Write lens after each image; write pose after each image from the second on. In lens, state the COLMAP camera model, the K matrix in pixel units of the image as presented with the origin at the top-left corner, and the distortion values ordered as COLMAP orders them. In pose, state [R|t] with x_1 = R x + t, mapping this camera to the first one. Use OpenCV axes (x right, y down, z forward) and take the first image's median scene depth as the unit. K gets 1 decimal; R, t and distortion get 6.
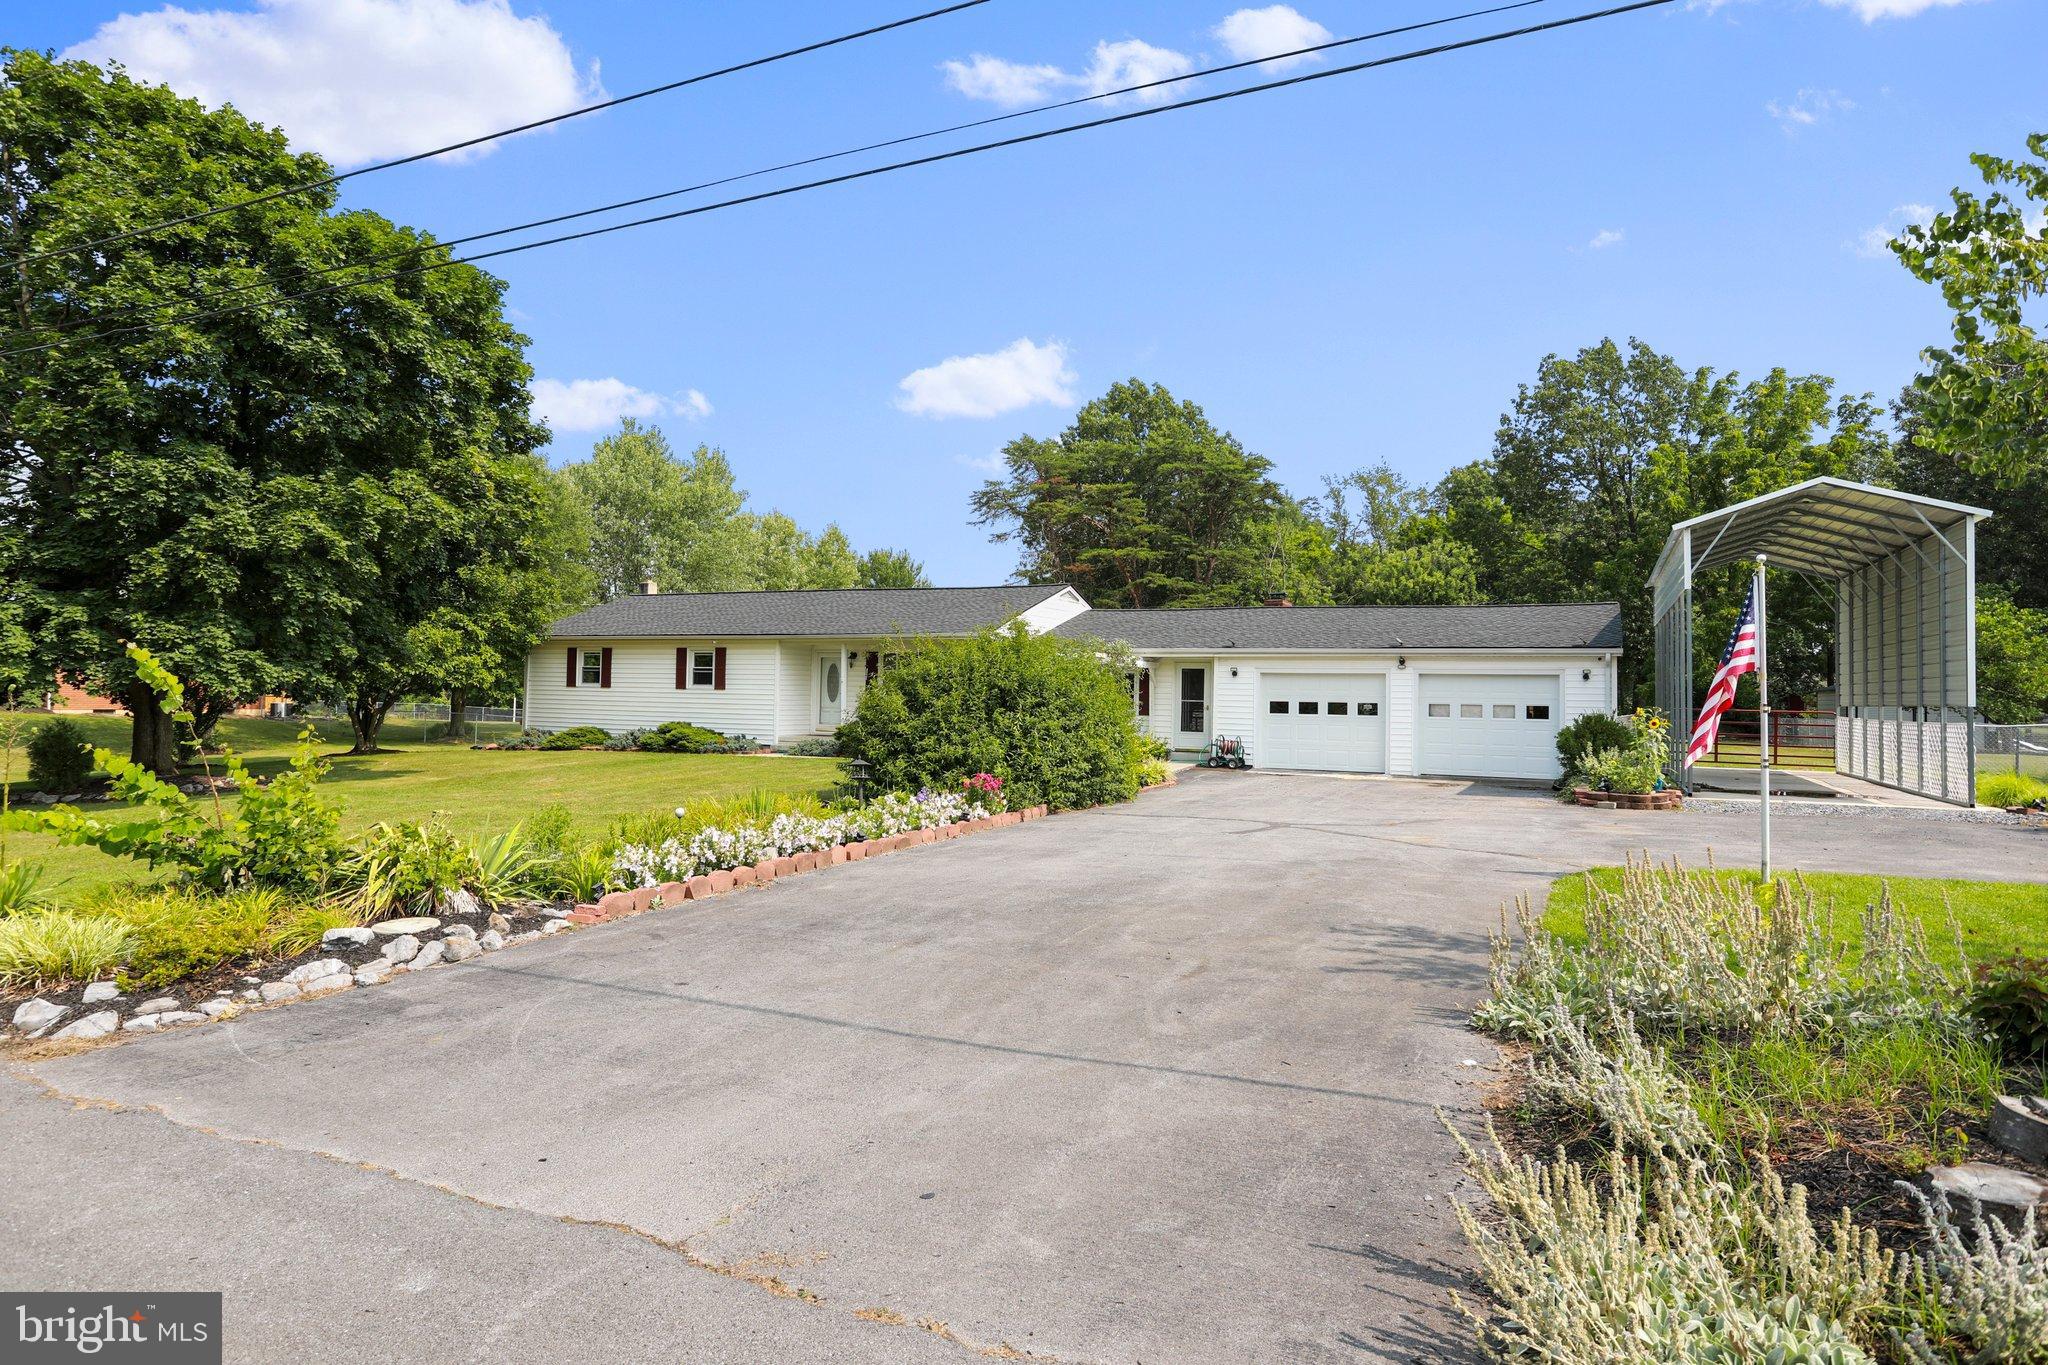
lens RADIAL K [[1206.0, 0, 1024.0], [0, 1206.0, 682.5], [0, 0, 1]] dist [0.022415, 0.000634]
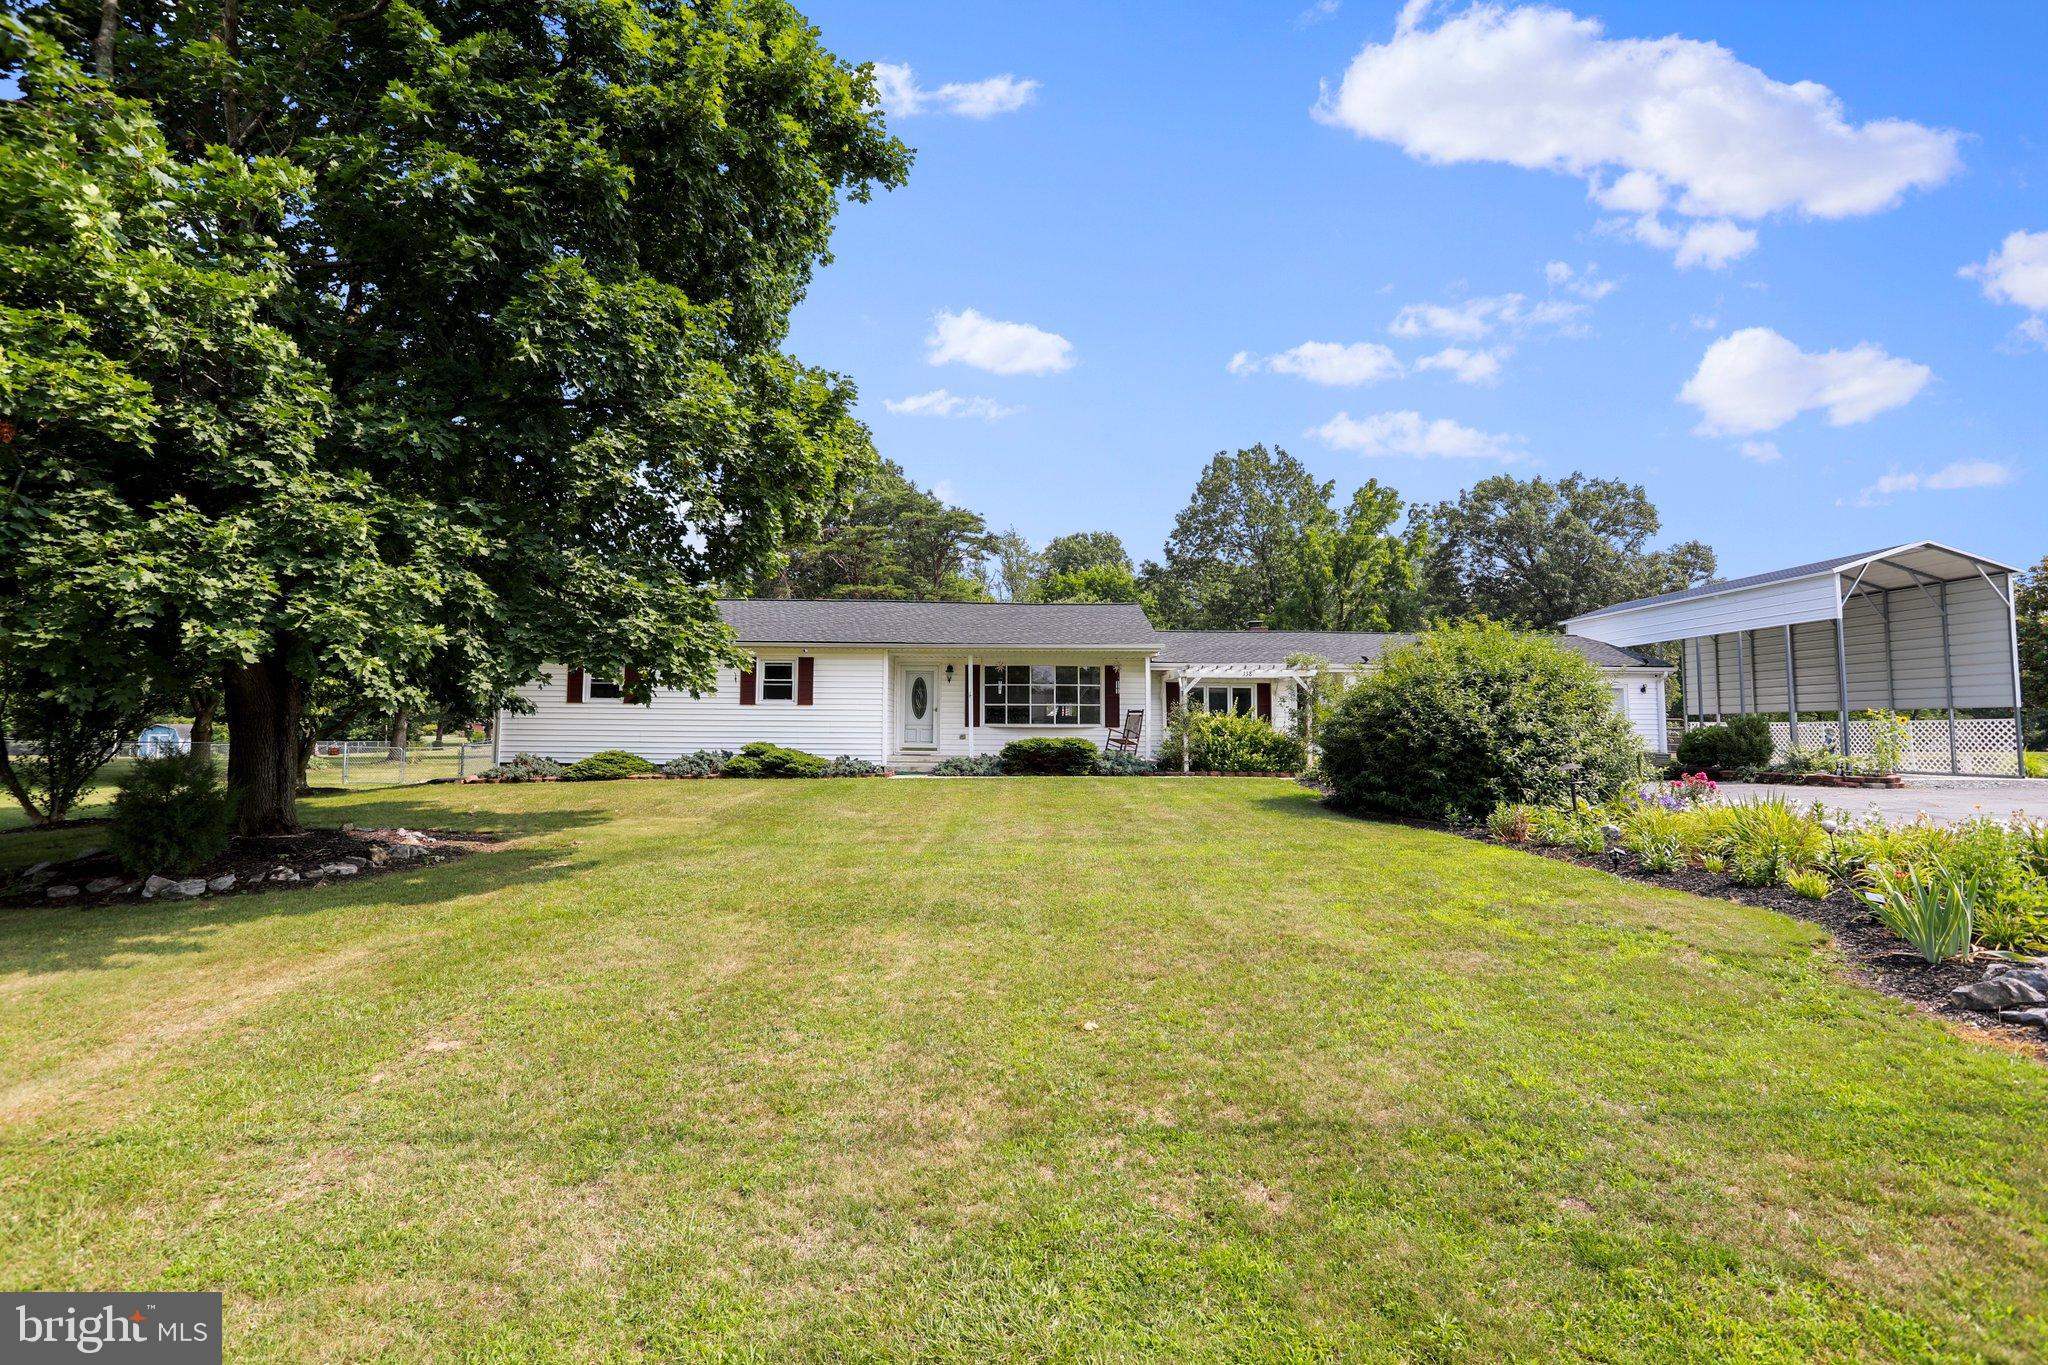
lens RADIAL K [[982.4, 0, 1026.7], [0, 982.4, 661.8], [0, 0, 1]] dist [-0.058612, 0.032941]
pose [[0.926303, 0.014377, 0.376504, -0.366972], [0.002699, 0.998993, -0.044787, 0.006713], [-0.376769, 0.042503, 0.925332, 0.271785]]
